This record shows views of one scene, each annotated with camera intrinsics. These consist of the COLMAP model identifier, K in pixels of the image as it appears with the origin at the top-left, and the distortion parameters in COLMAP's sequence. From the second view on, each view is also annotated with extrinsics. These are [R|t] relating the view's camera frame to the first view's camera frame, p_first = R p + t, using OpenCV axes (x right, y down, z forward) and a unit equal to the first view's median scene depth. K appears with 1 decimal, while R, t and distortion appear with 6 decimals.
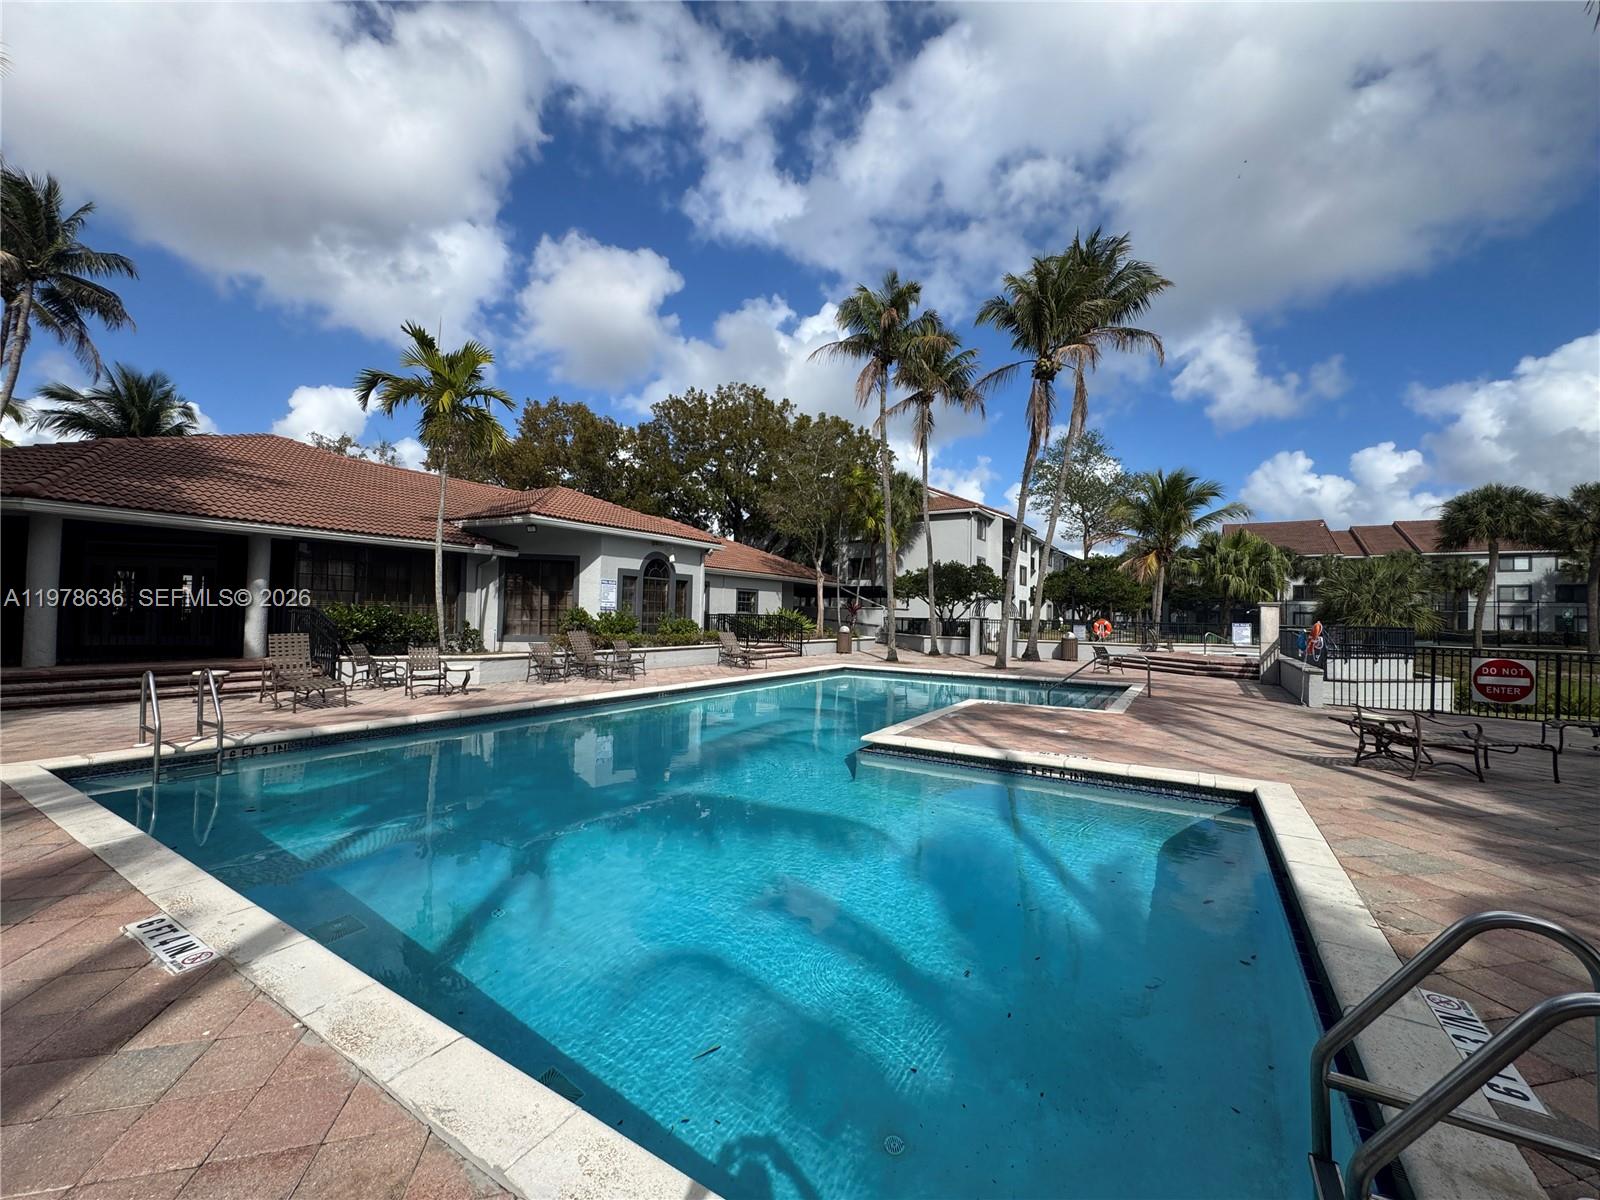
lens RADIAL K [[639.8, 0, 804.7], [0, 639.8, 599.7], [0, 0, 1]] dist [-0.003396, 0.000707]
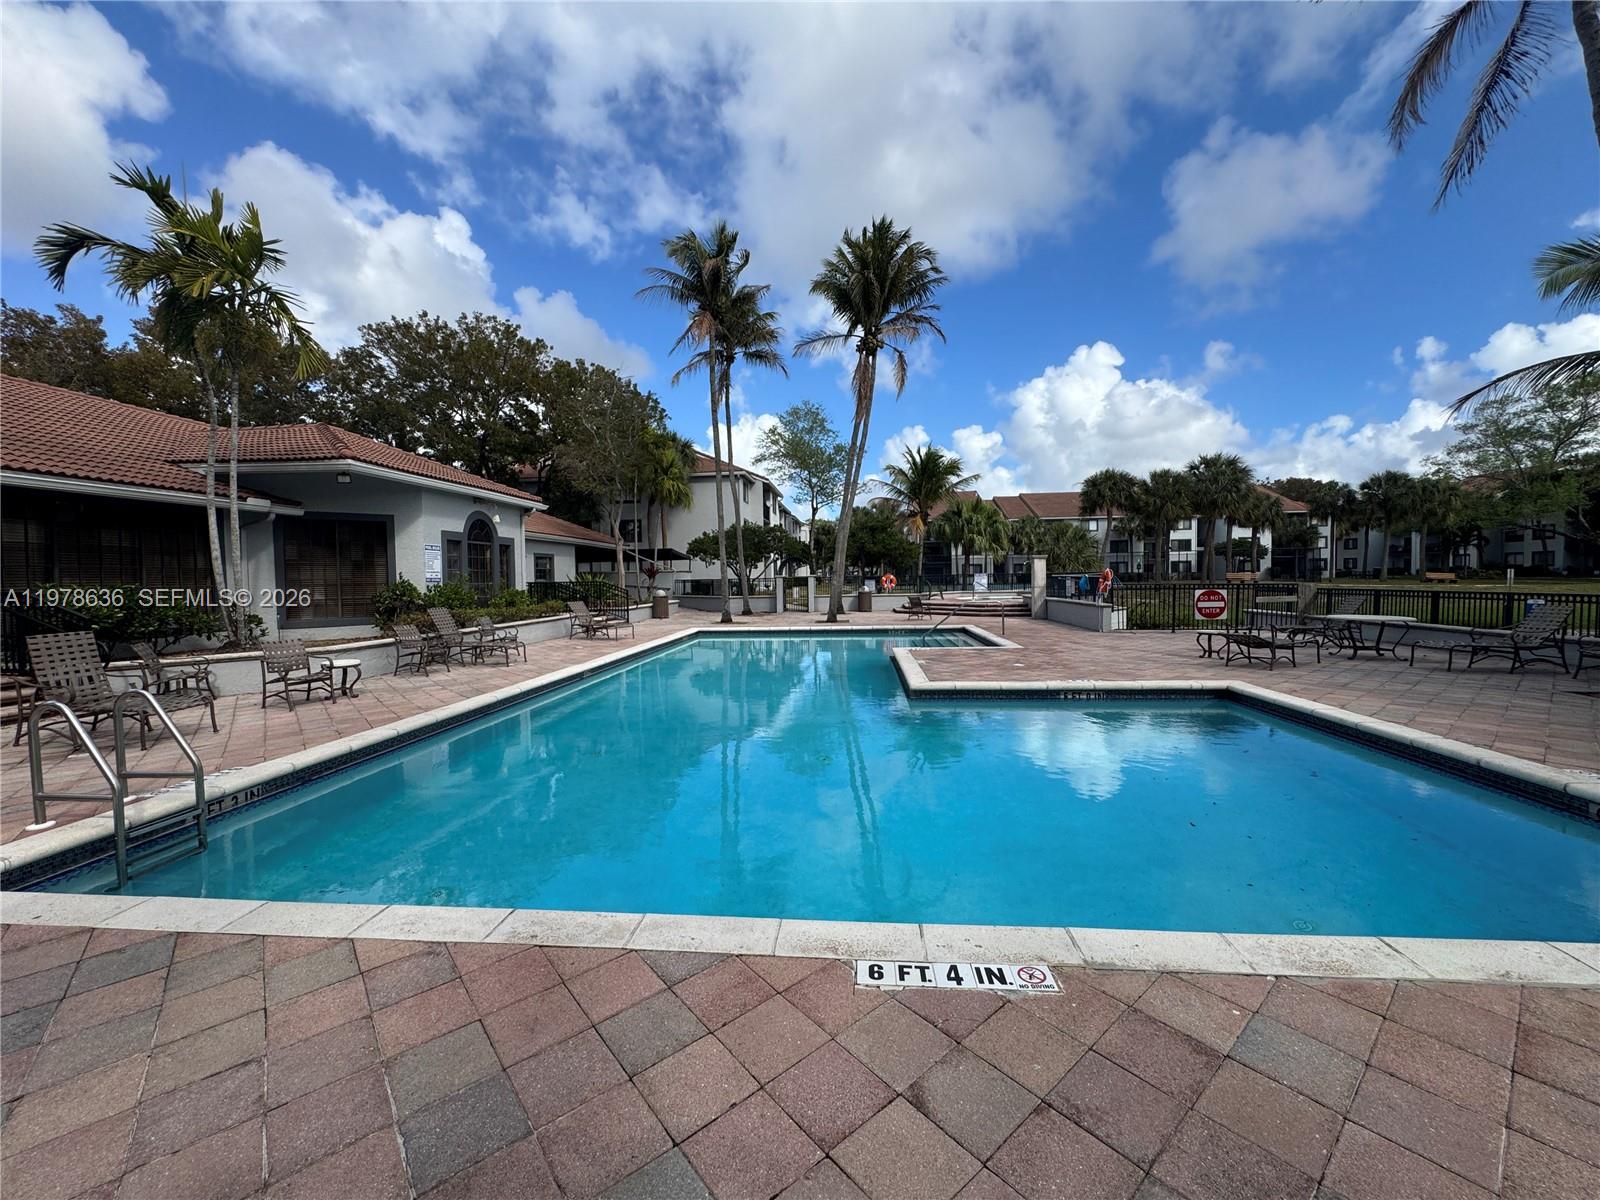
lens RADIAL K [[639.8, 0, 795.6], [0, 639.8, 599.3], [0, 0, 1]] dist [-0.003396, 0.000707]
pose [[0.895921, -0.051028, 0.441274, -0.209001], [0.025437, 0.997644, 0.063720, -0.001578], [-0.443485, -0.045864, 0.895107, 0.050577]]
